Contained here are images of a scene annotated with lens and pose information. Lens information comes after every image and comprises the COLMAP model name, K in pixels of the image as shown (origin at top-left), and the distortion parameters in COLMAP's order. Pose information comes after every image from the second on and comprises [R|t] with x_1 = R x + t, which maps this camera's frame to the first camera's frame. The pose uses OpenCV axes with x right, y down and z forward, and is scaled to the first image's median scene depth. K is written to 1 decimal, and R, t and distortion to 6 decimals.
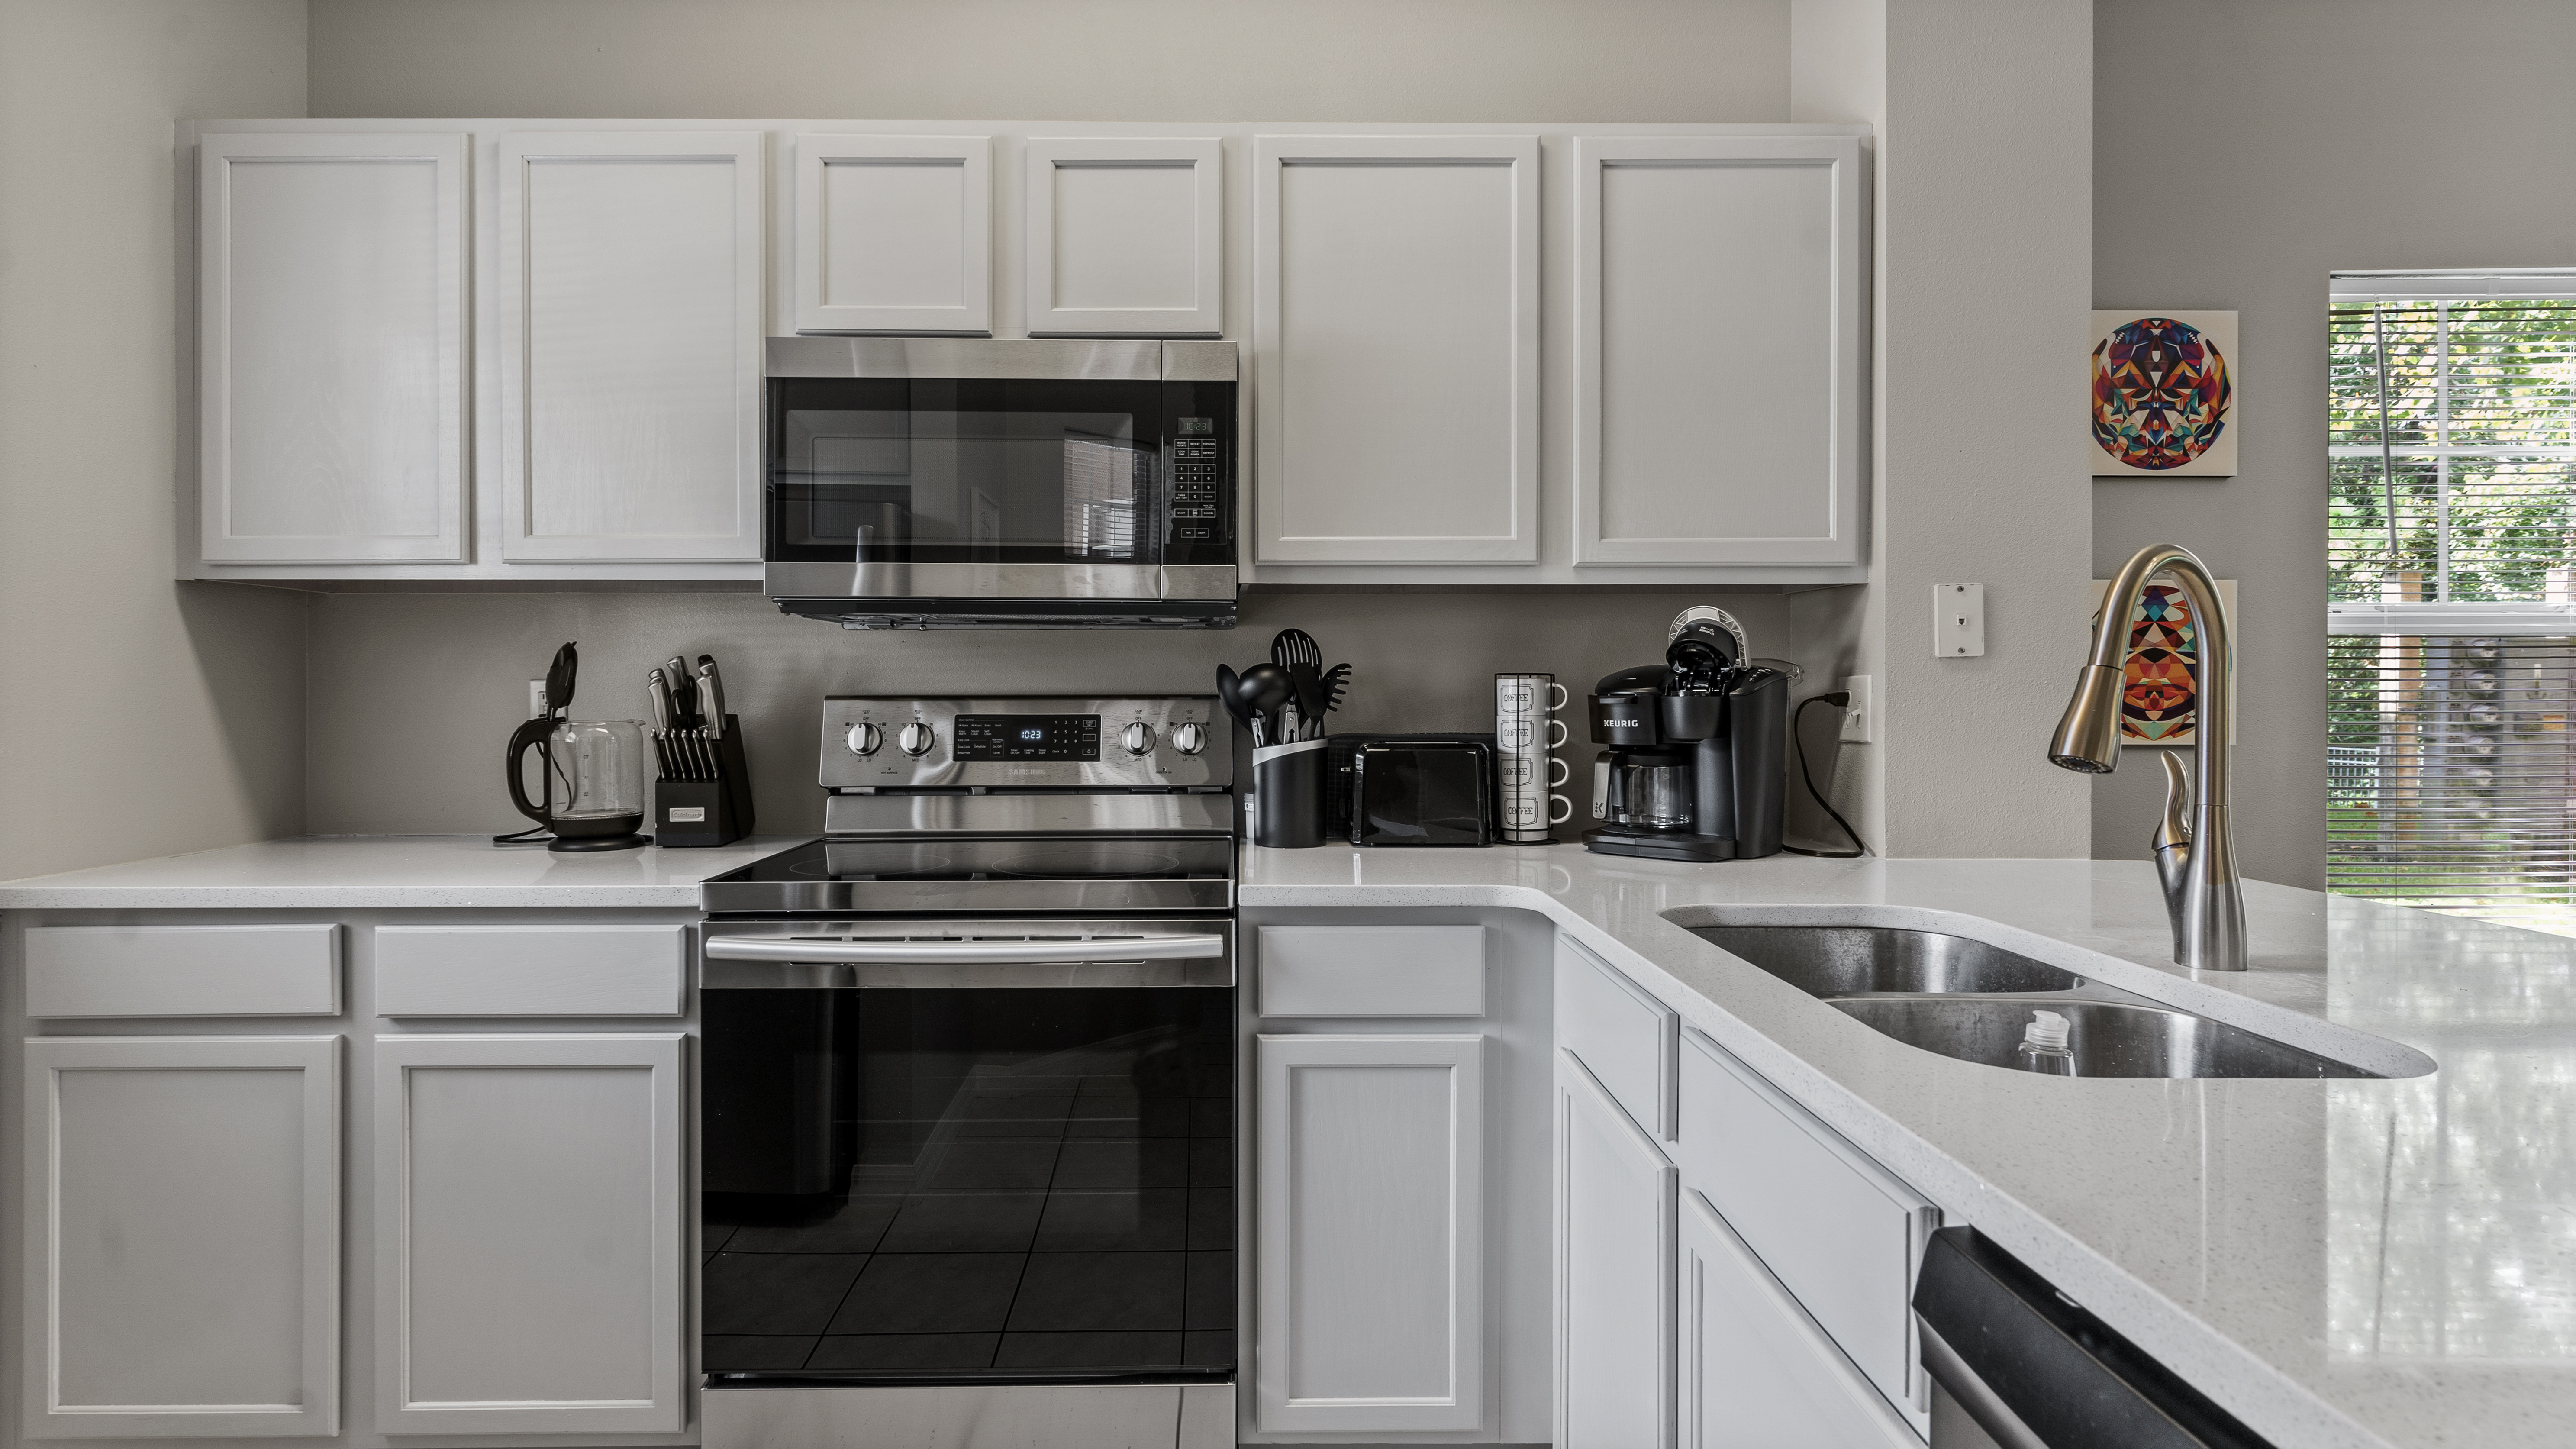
lens RADIAL K [[1283.2, 0, 1253.9], [0, 1283.2, 704.8], [0, 0, 1]] dist [0.005177, -0.001720]
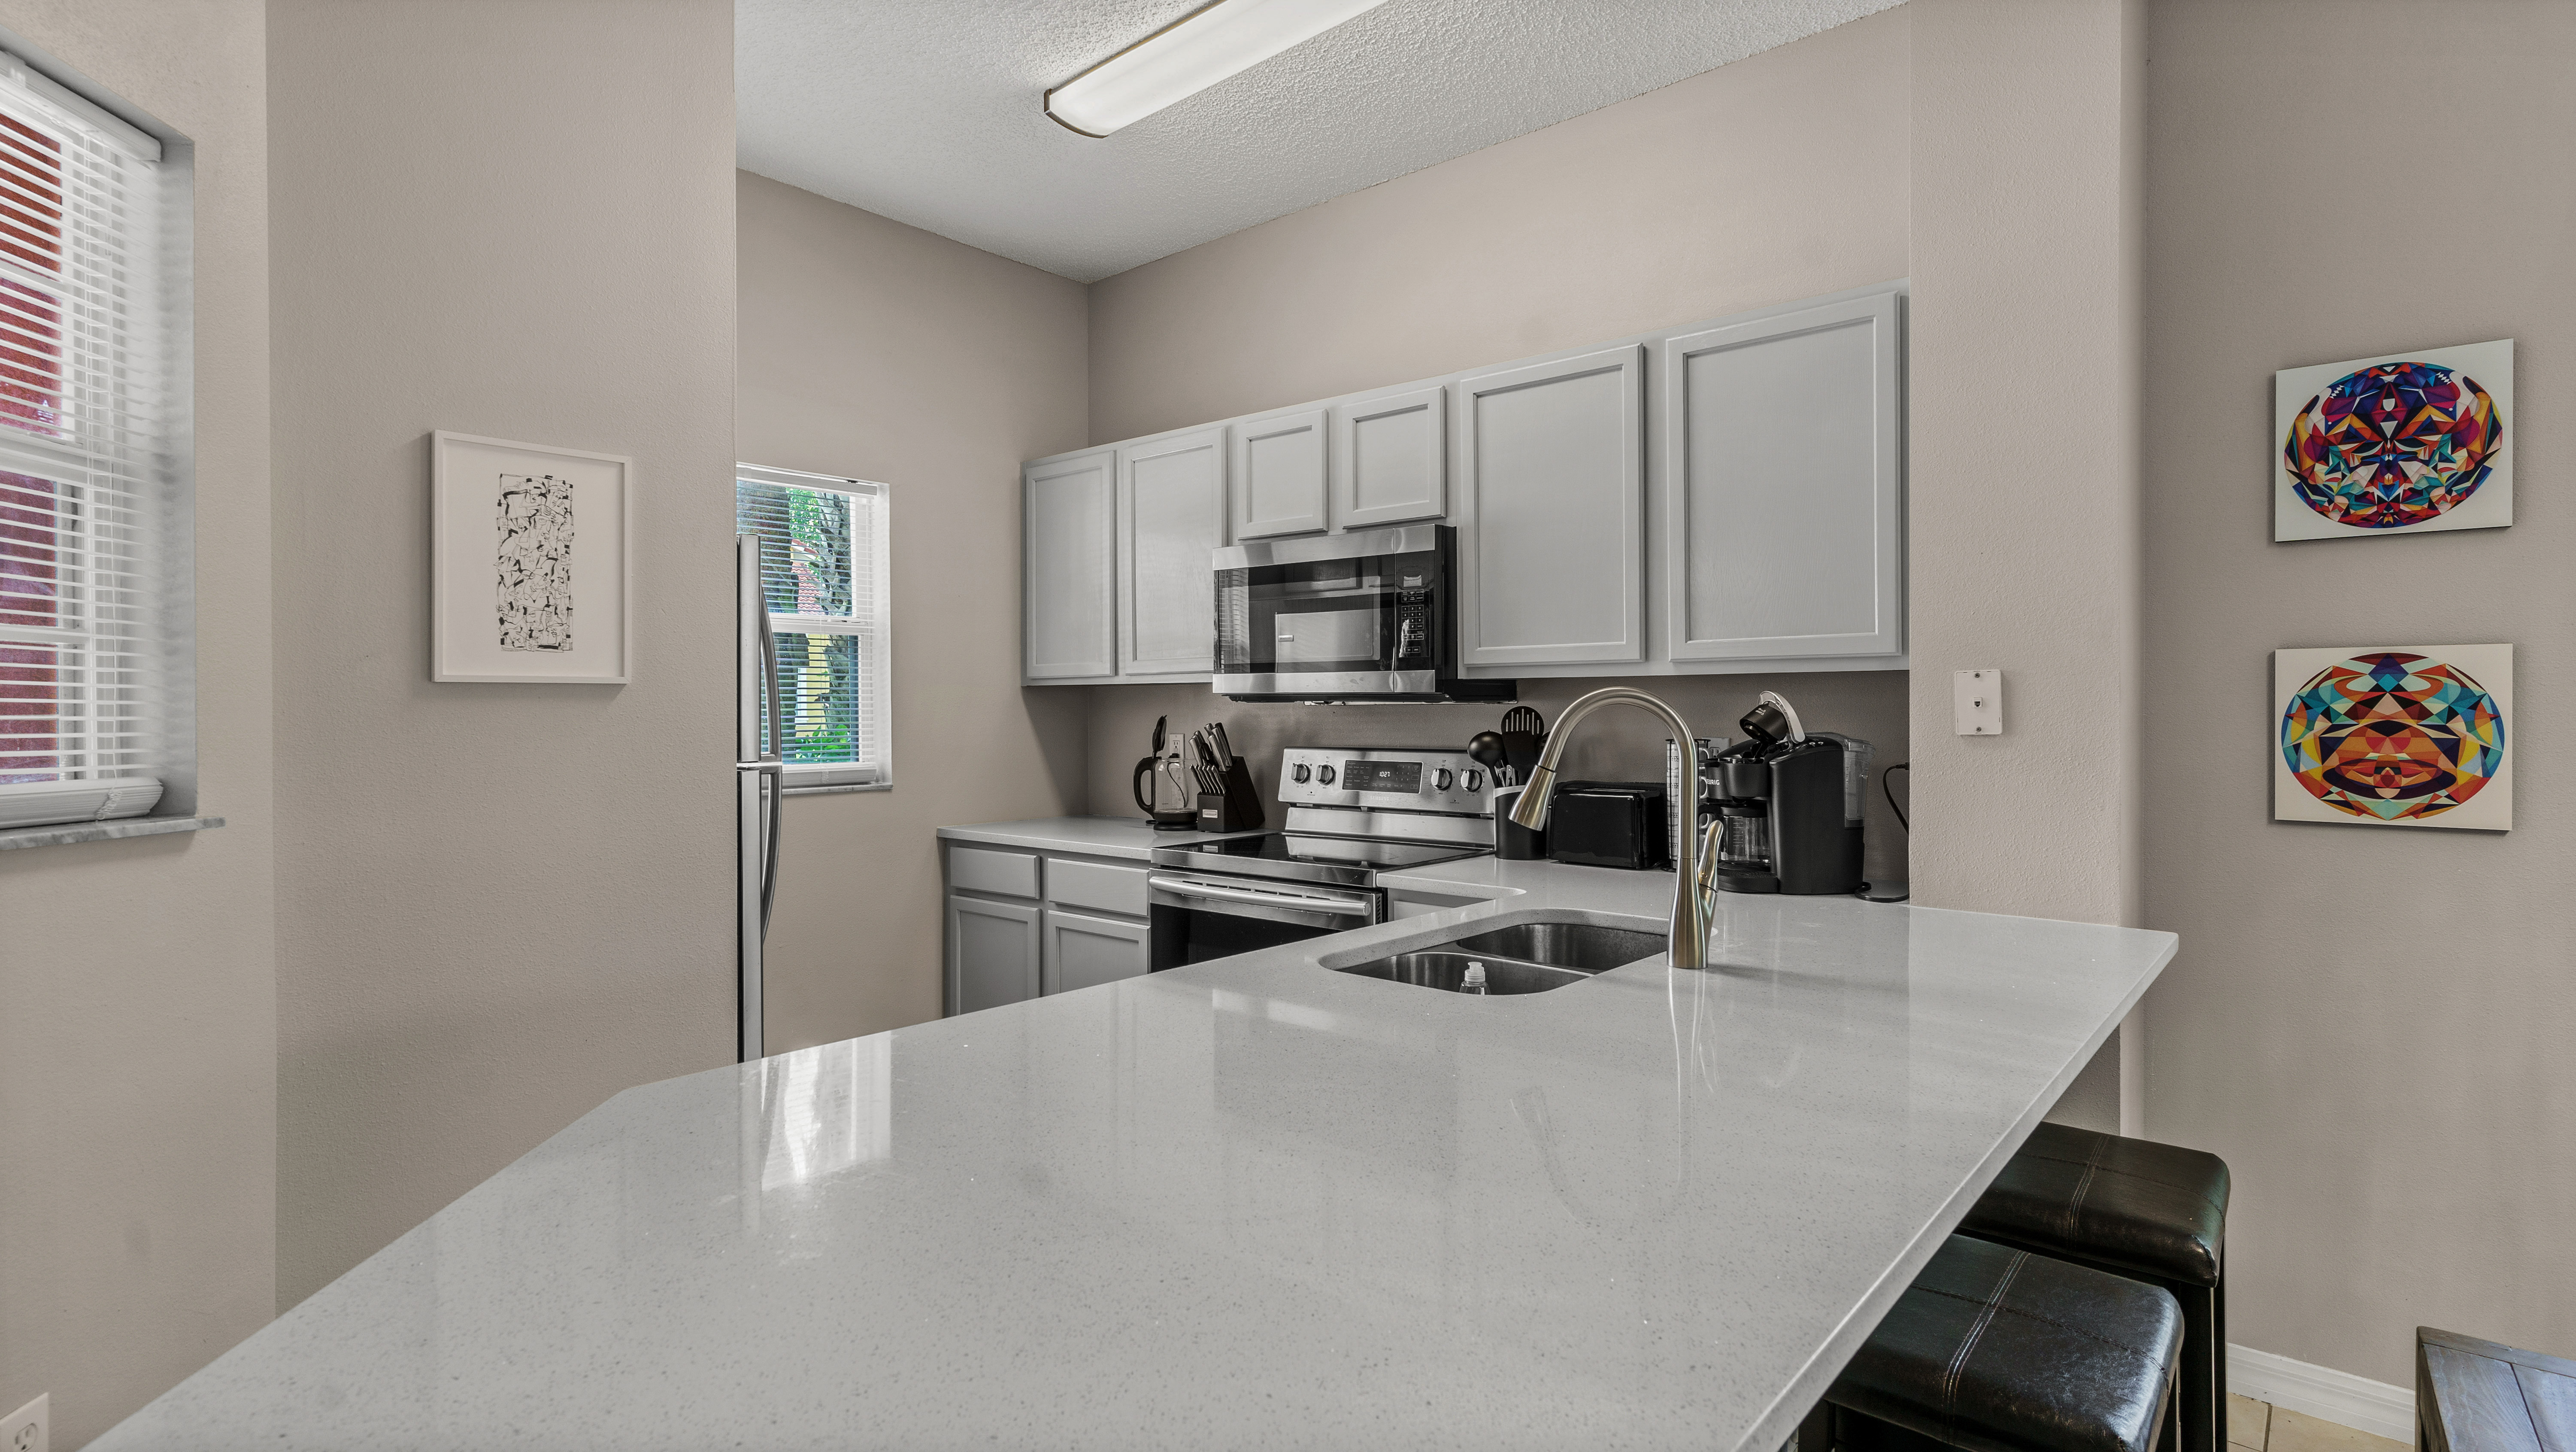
lens RADIAL K [[1253.9, 0, 1268.9], [0, 1253.9, 729.1], [0, 0, 1]] dist [0.010051, -0.001981]
pose [[0.748151, 0.009087, -0.663466, 0.746358], [-0.006604, 0.999959, 0.006249, -0.040939], [0.663496, -0.000294, 0.748180, -0.226101]]
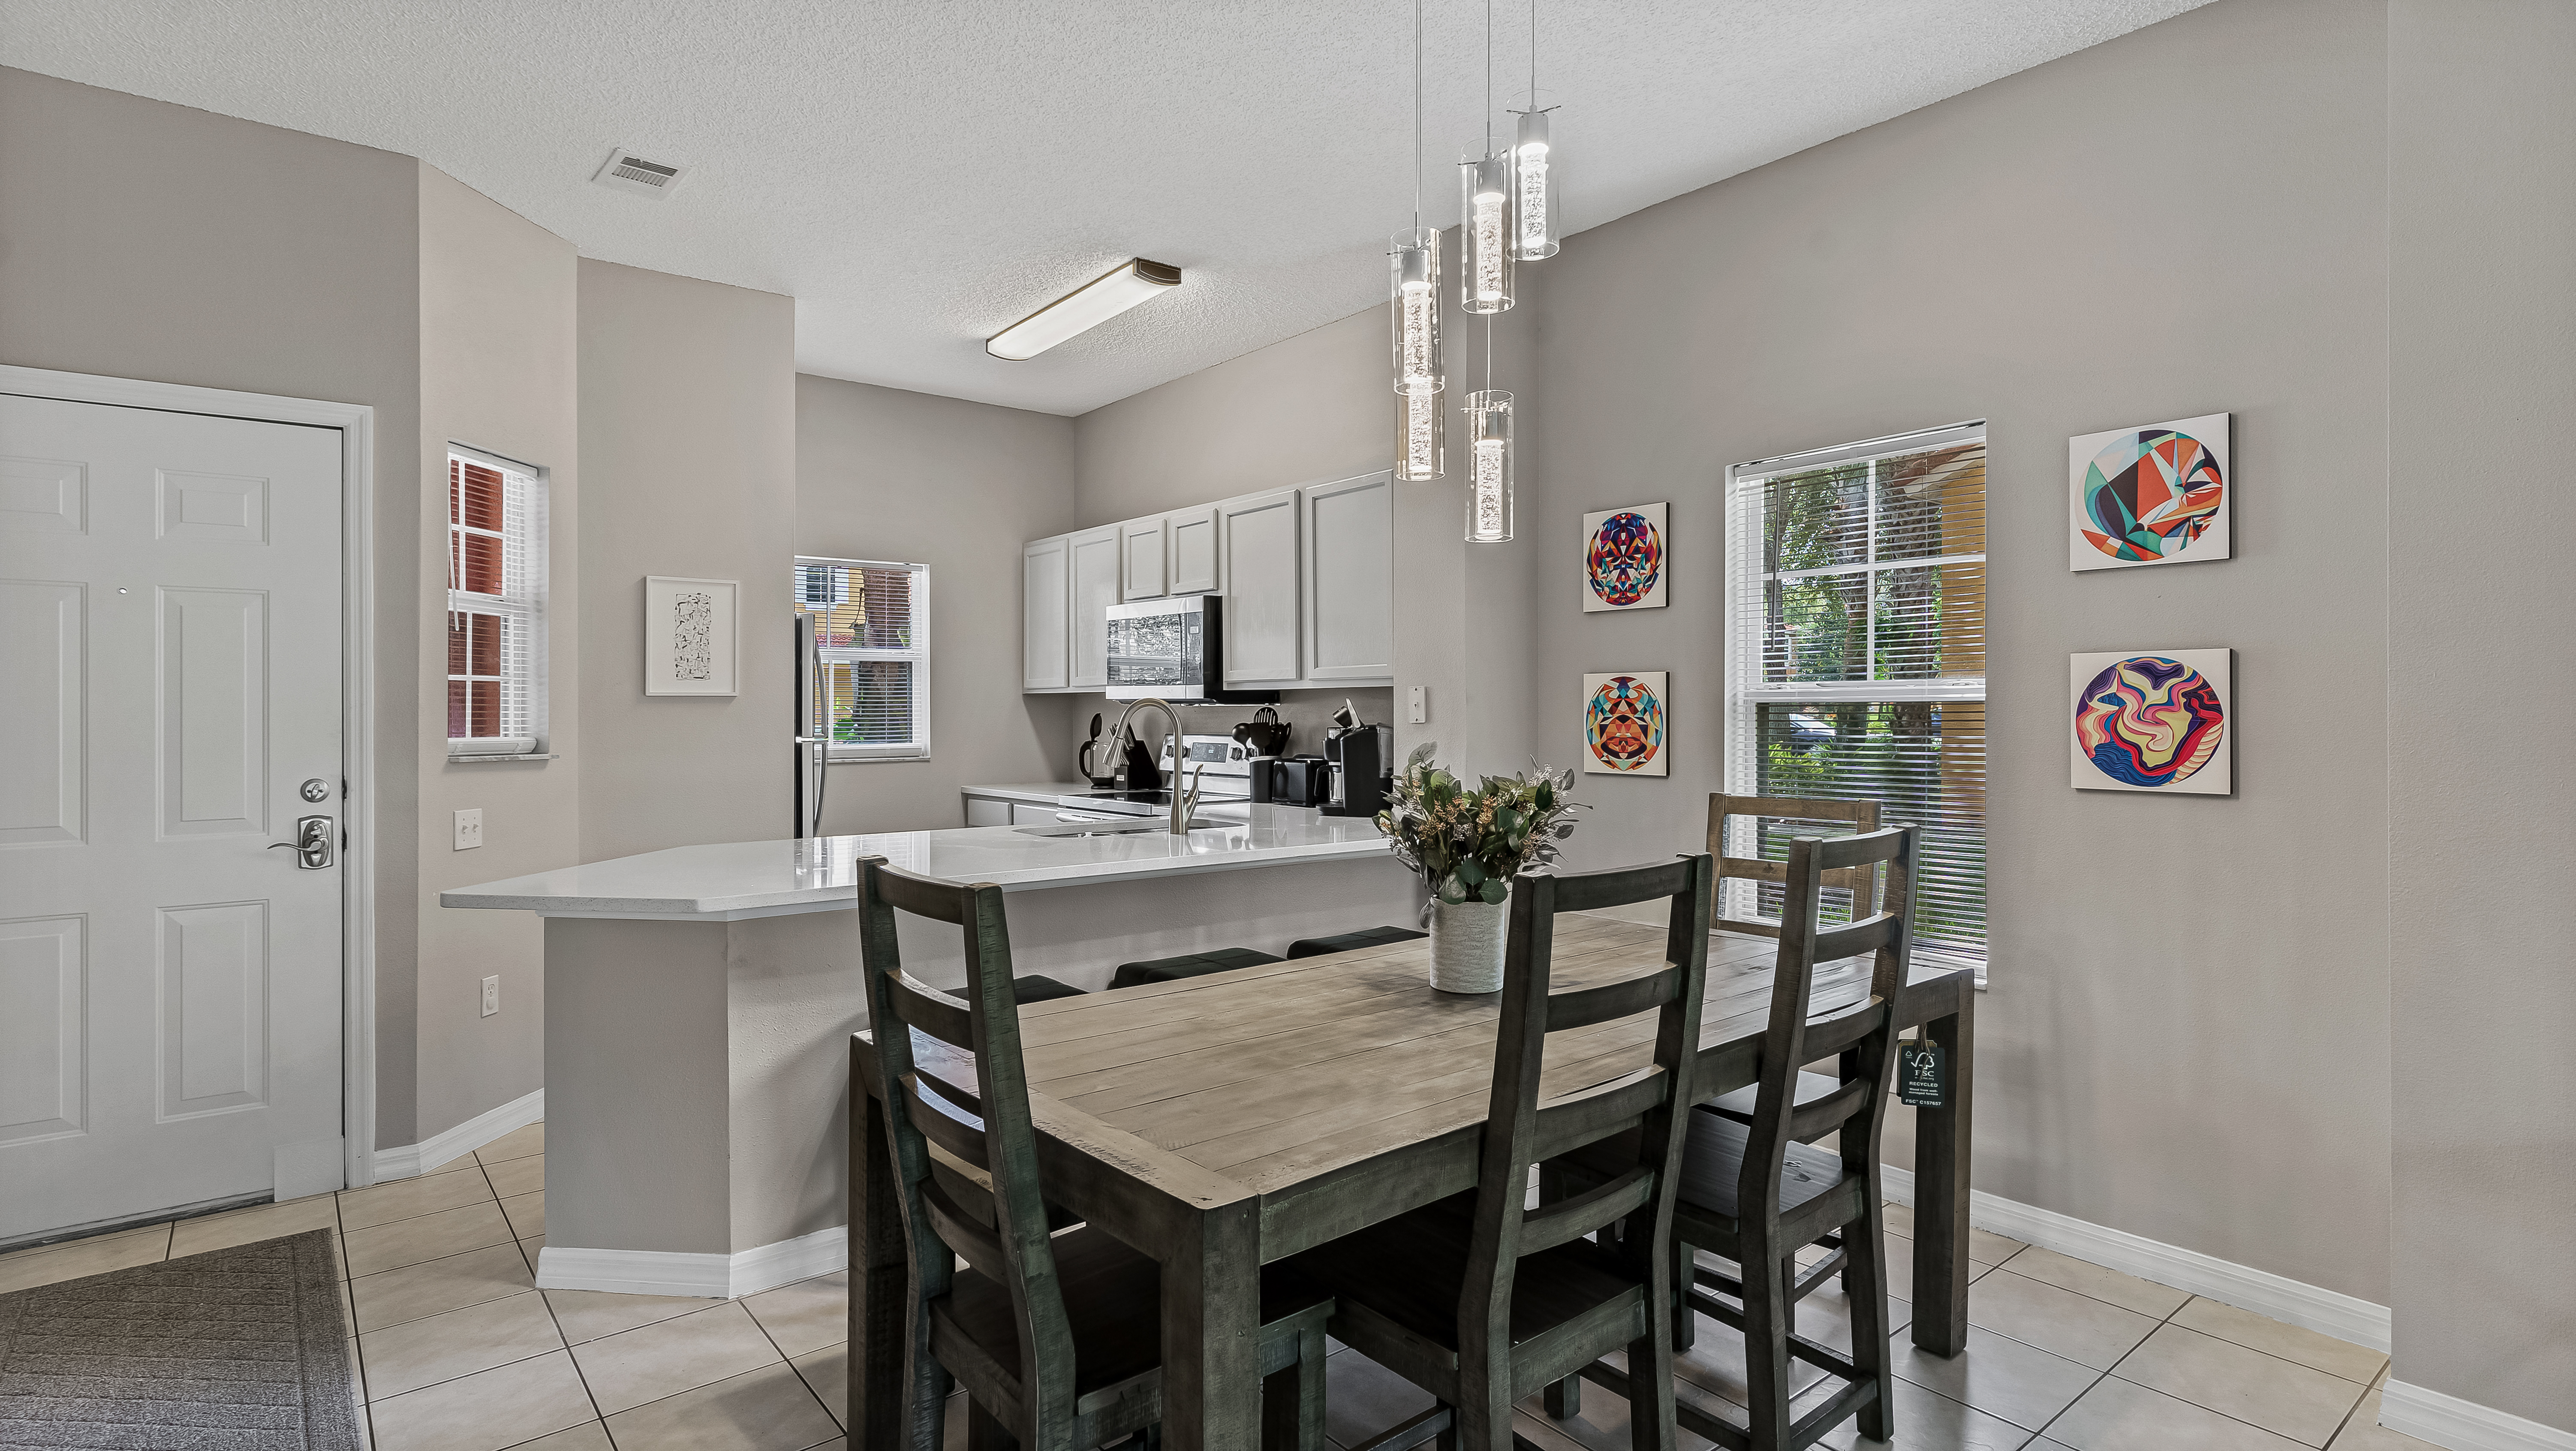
lens RADIAL K [[1283.3, 0, 1241.3], [0, 1283.3, 747.5], [0, 0, 1]] dist [0.005177, -0.001720]
pose [[0.595306, 0.020942, -0.803226, 1.836039], [-0.008586, 0.999769, 0.019703, -0.032351], [0.803453, -0.004832, 0.595349, -0.386939]]
